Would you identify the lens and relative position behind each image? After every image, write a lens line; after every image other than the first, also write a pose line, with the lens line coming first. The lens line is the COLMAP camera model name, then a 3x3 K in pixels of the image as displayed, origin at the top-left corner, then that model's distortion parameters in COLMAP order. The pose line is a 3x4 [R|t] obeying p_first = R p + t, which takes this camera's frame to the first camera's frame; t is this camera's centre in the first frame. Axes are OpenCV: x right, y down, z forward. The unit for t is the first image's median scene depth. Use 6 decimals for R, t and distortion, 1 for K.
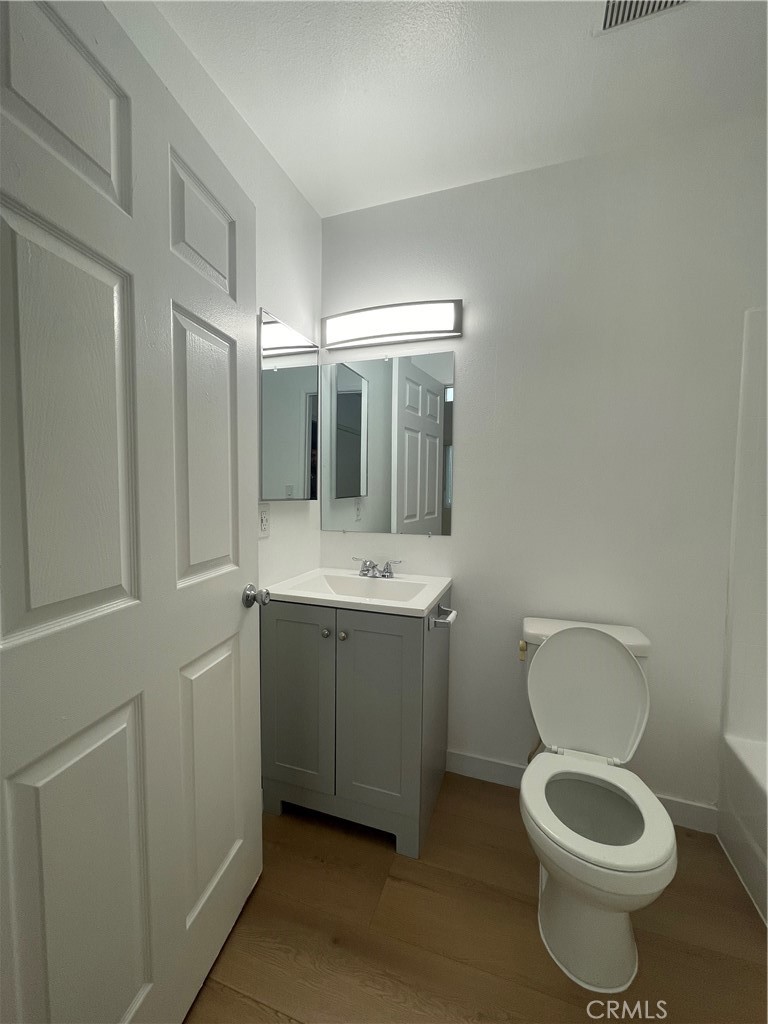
lens RADIAL K [[414.9, 0, 384.0], [0, 414.9, 512.0], [0, 0, 1]] dist [-0.001920, -0.000187]
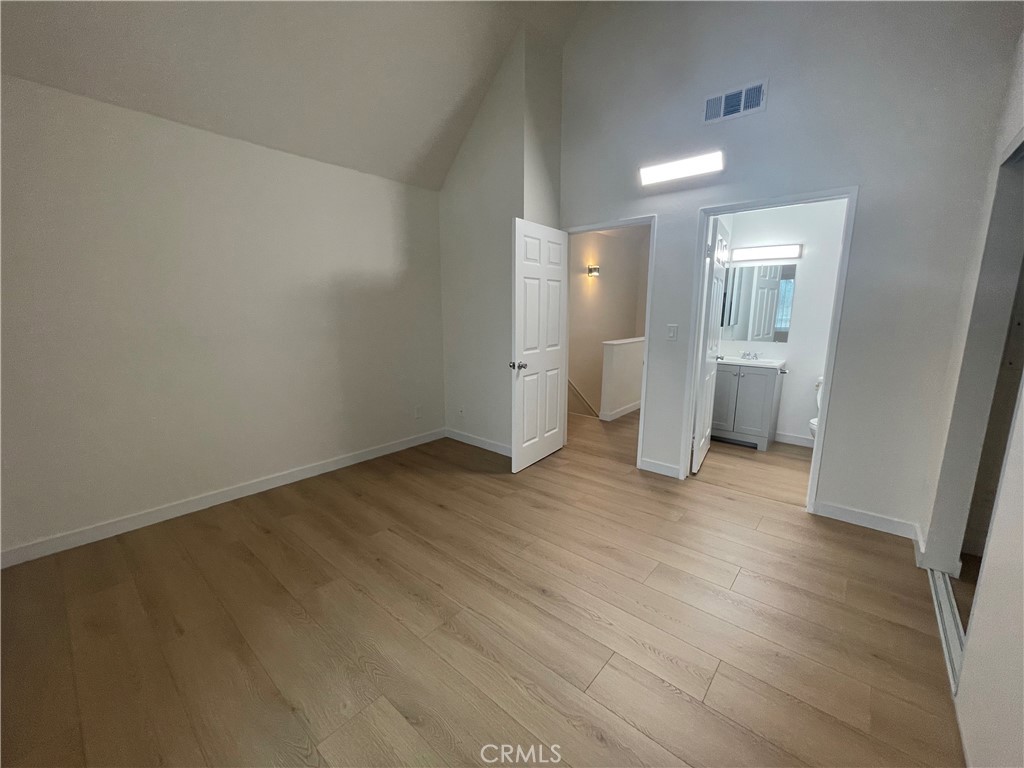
lens RADIAL K [[414.9, 0, 512.0], [0, 414.9, 384.0], [0, 0, 1]] dist [-0.001920, -0.000187]
pose [[0.932443, 0.057630, -0.356692, -0.462700], [-0.013024, 0.991917, 0.126217, 0.014171], [0.361083, -0.113045, 0.925657, -1.854799]]
